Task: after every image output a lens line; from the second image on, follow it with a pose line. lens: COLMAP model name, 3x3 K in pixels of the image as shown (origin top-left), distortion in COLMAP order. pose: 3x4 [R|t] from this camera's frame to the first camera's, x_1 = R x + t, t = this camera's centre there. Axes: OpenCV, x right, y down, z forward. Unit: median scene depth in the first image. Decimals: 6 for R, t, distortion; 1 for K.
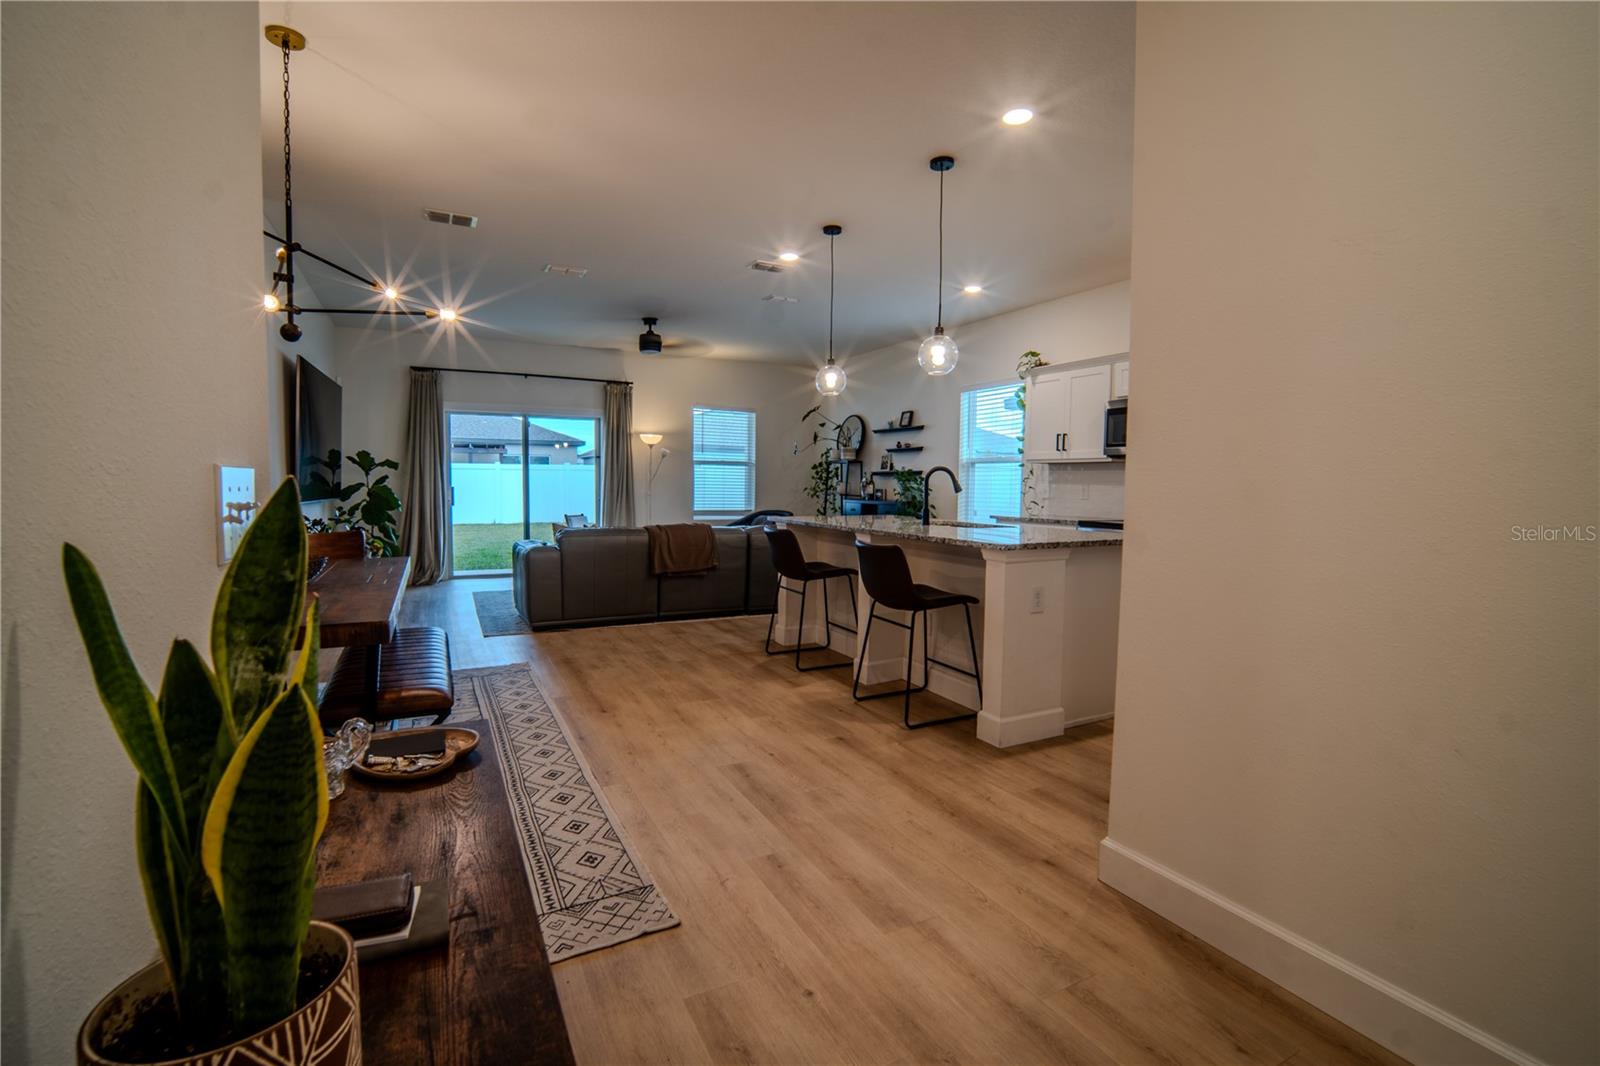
lens RADIAL K [[713.0, 0, 791.9], [0, 713.0, 526.8], [0, 0, 1]] dist [-0.036505, 0.008033]
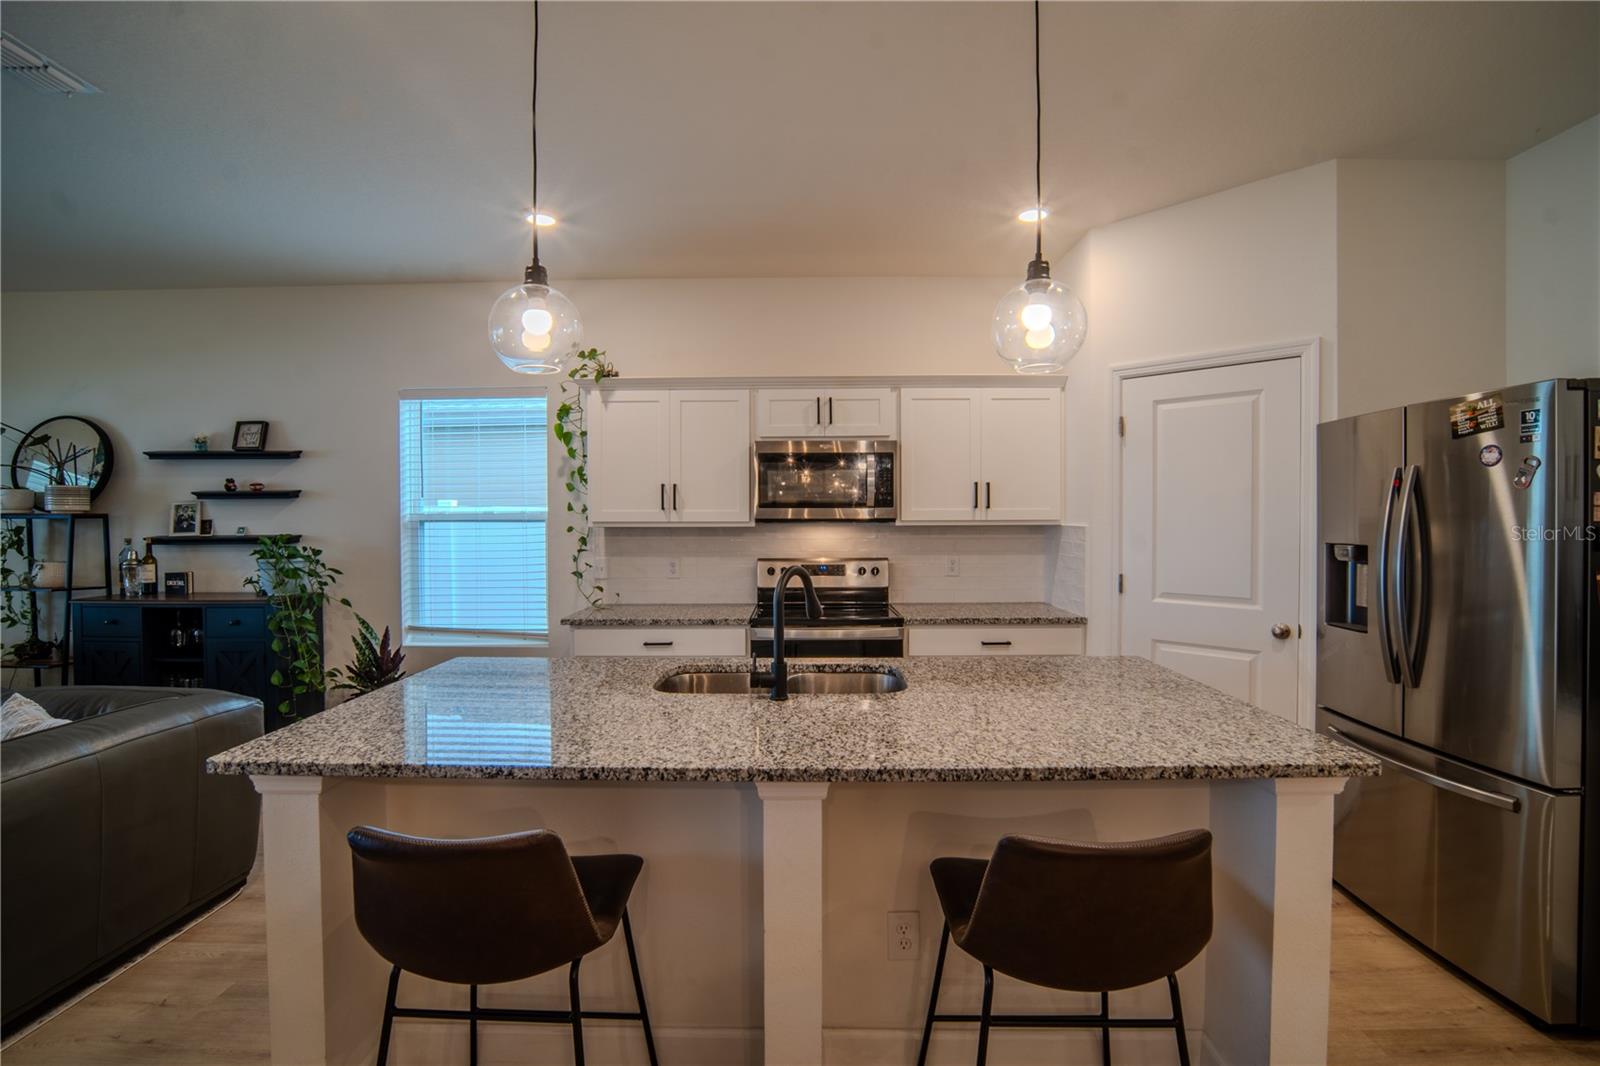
lens RADIAL K [[713.0, 0, 790.6], [0, 713.0, 529.8], [0, 0, 1]] dist [-0.036505, 0.008033]
pose [[0.463024, -0.031249, 0.885795, -0.112723], [0.065926, 0.997824, 0.000741, -0.058022], [-0.883891, 0.058054, 0.464077, 0.422736]]
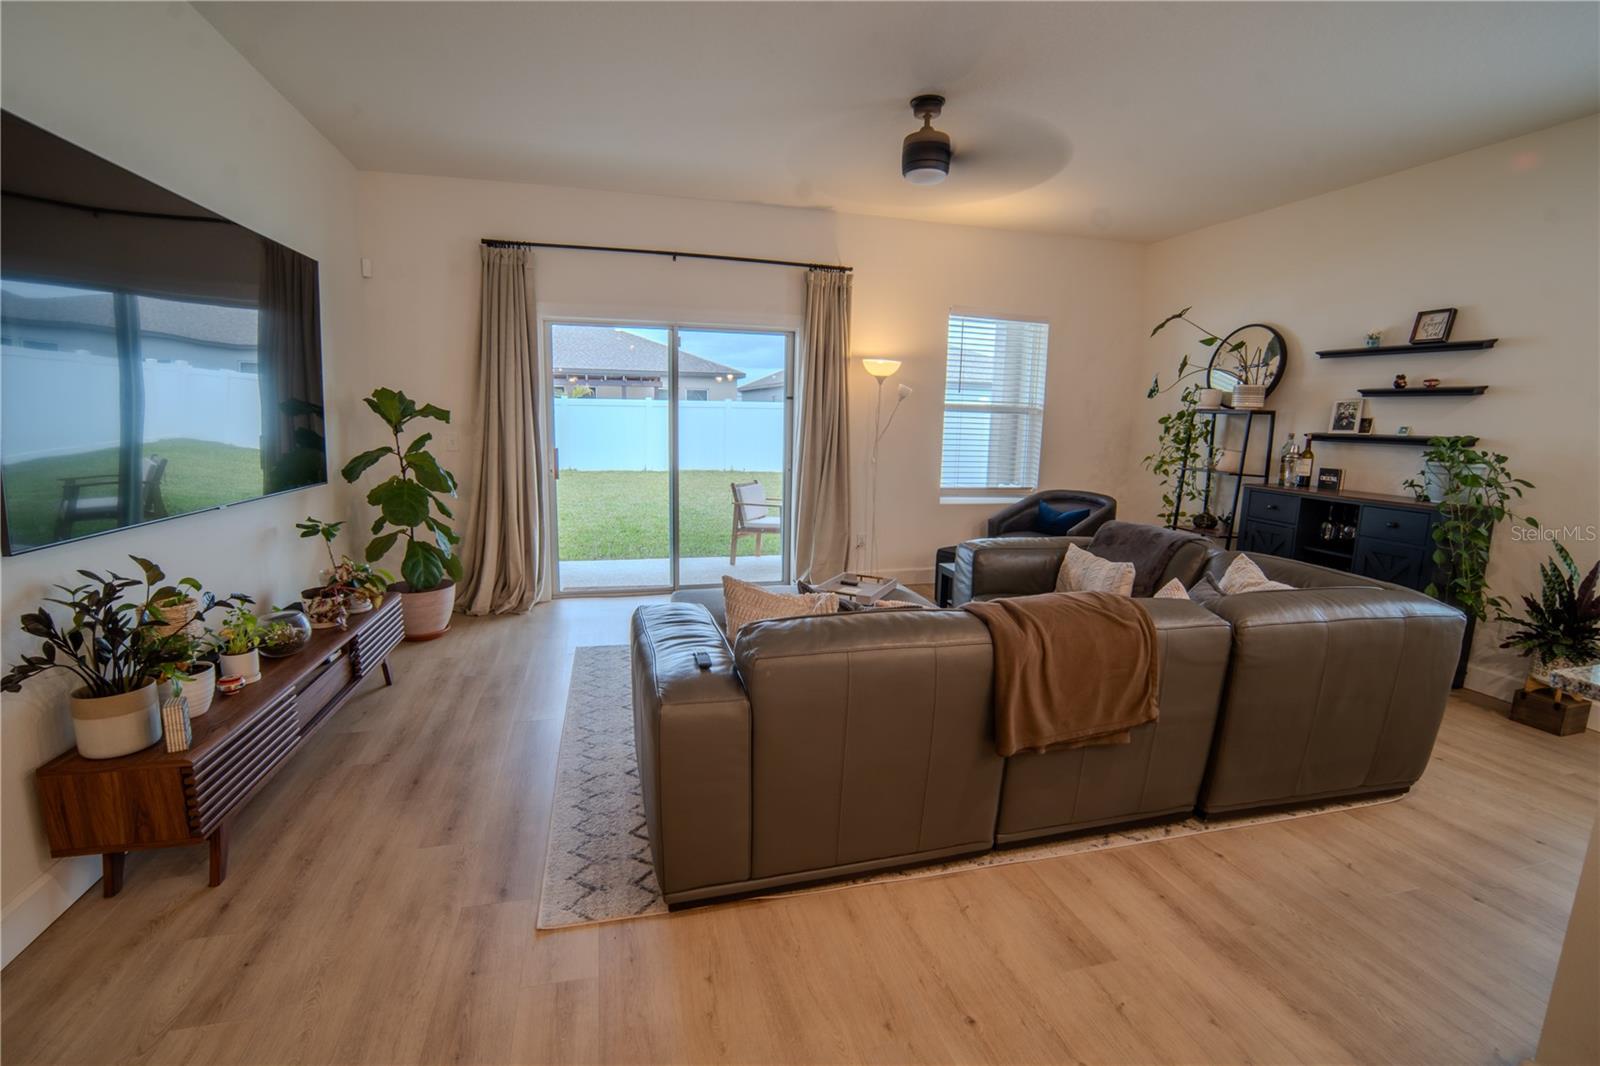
lens RADIAL K [[713.0, 0, 801.8], [0, 713.0, 532.6], [0, 0, 1]] dist [-0.036505, 0.008033]
pose [[0.980639, 0.042521, -0.191153, -0.160905], [-0.023218, 0.994502, 0.102112, -0.052573], [0.194444, -0.095697, 0.976234, 0.456443]]
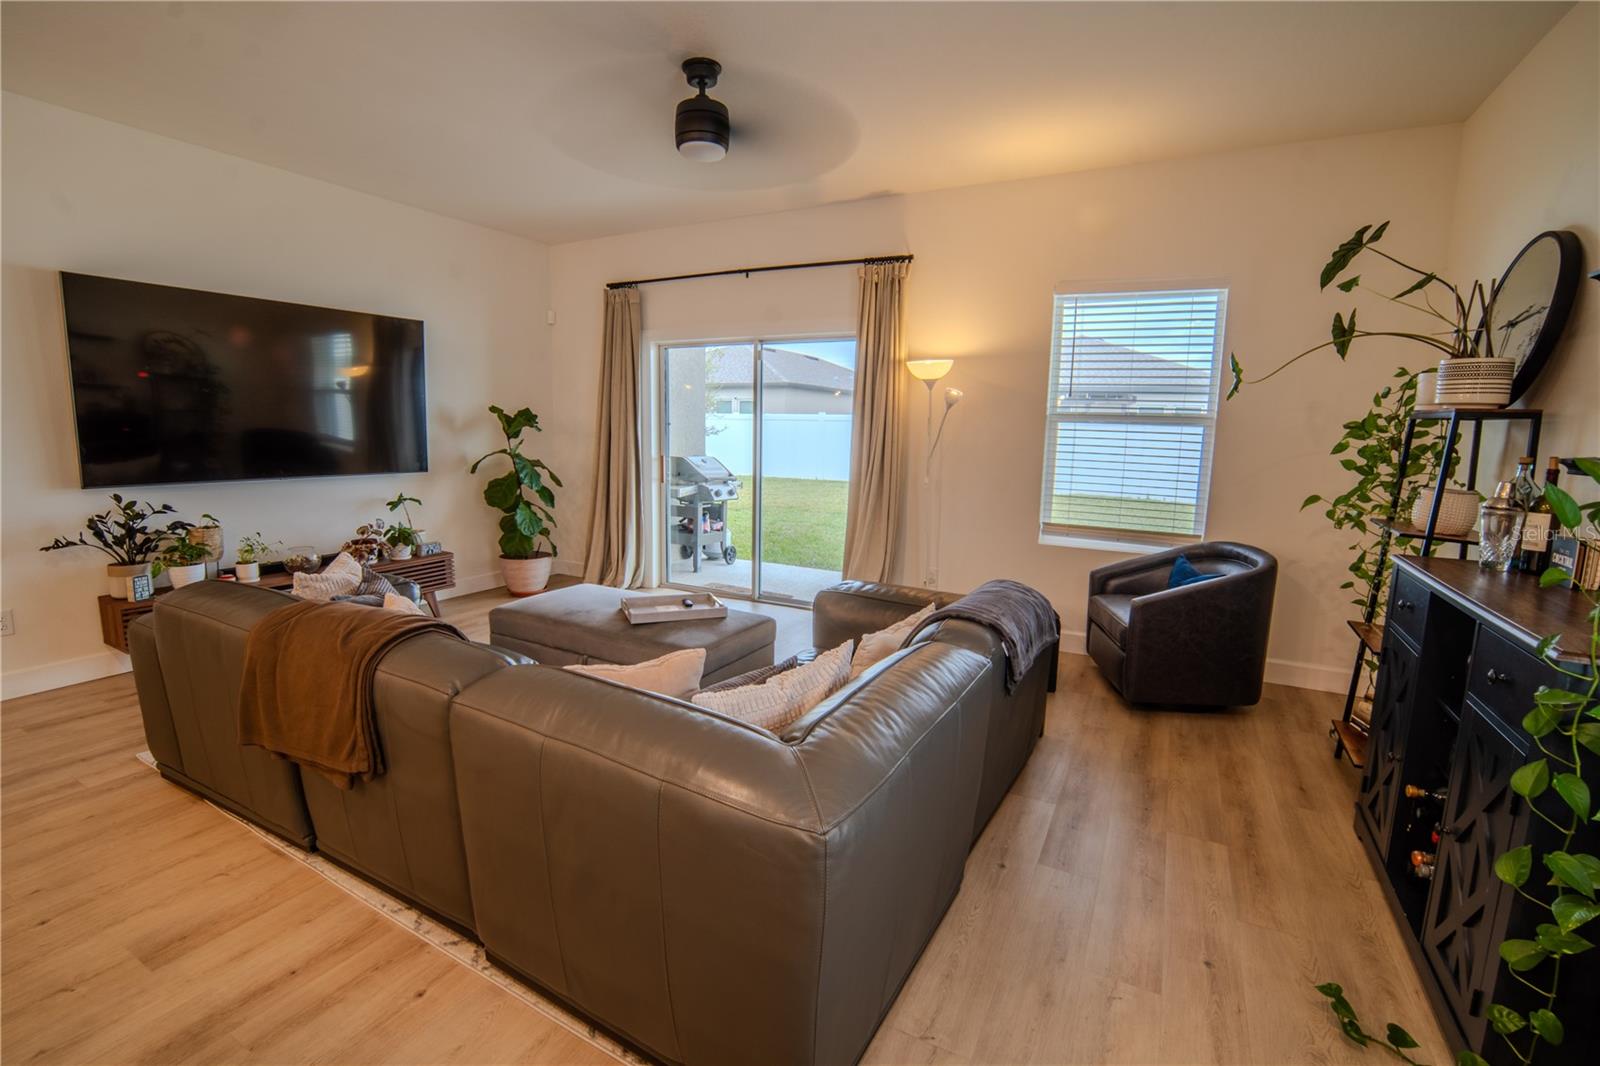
lens RADIAL K [[713.0, 0, 780.7], [0, 713.0, 527.2], [0, 0, 1]] dist [-0.036505, 0.008033]
pose [[0.582810, 0.120688, -0.803596, 0.157337], [-0.060200, 0.992605, 0.105414, -0.068156], [0.810375, -0.013060, 0.585766, 0.704700]]
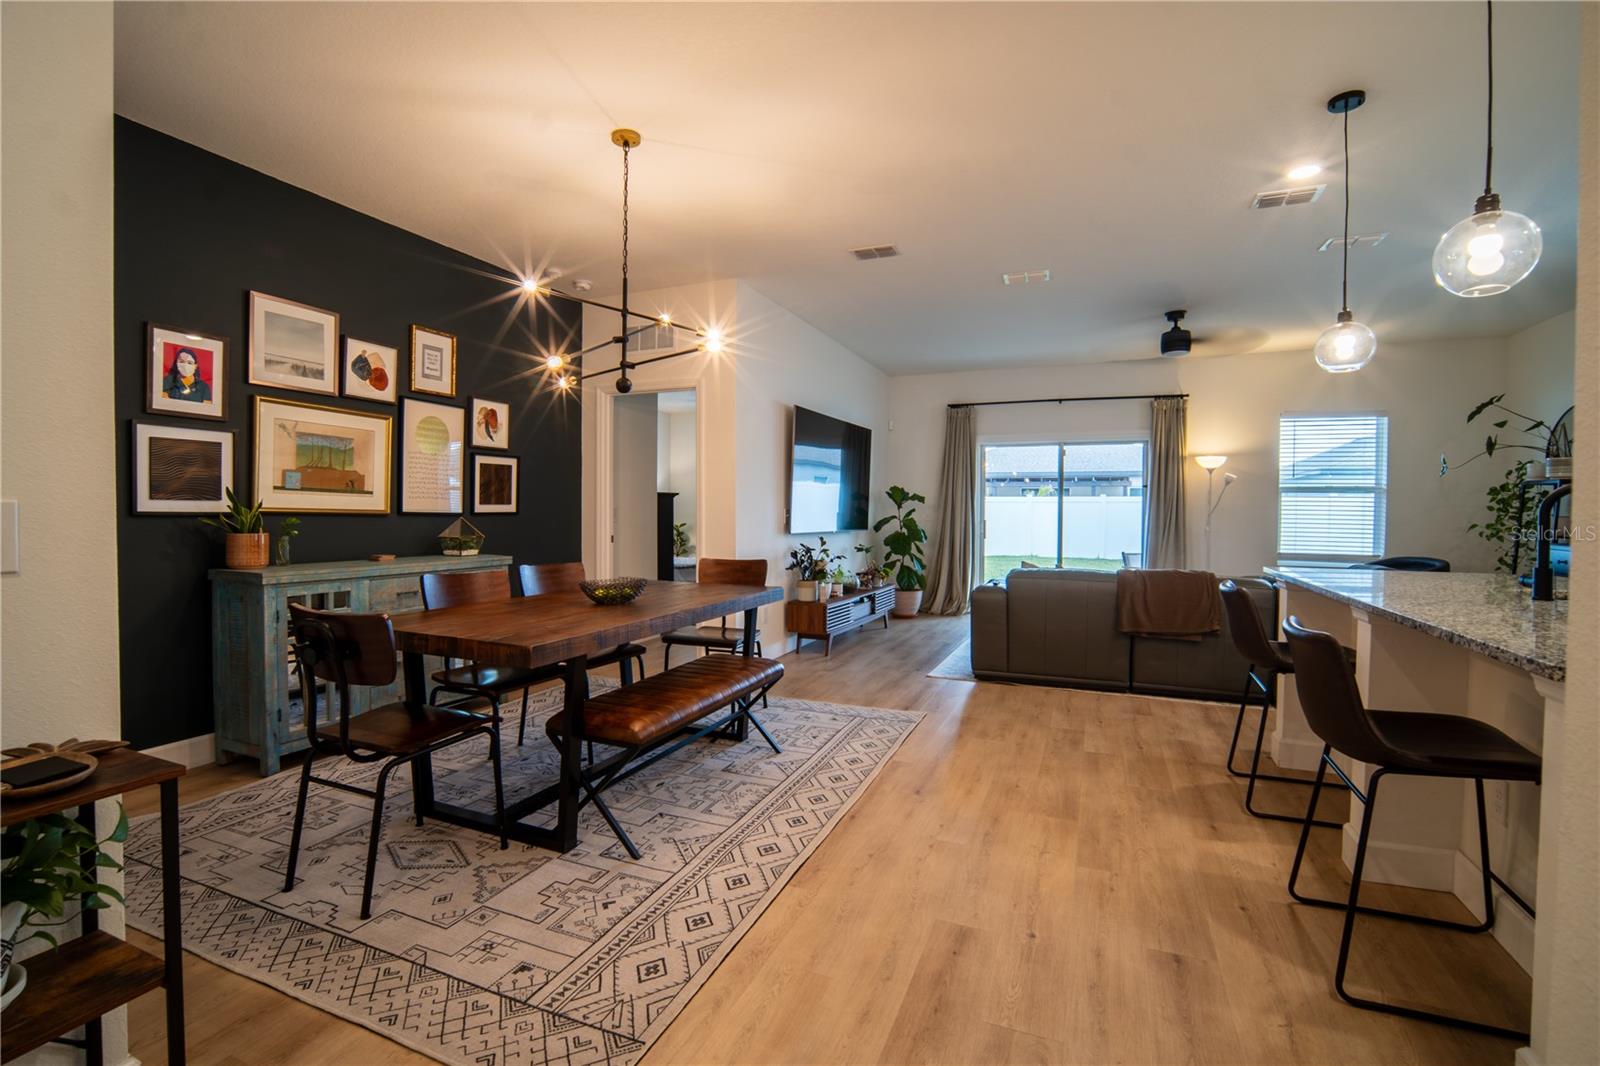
lens RADIAL K [[713.0, 0, 794.3], [0, 713.0, 524.4], [0, 0, 1]] dist [-0.036505, 0.008033]
pose [[0.642969, 0.008703, -0.765843, 0.119570], [-0.047770, 0.998444, -0.028759, -0.008719], [0.764401, 0.055075, 0.642385, 0.152886]]
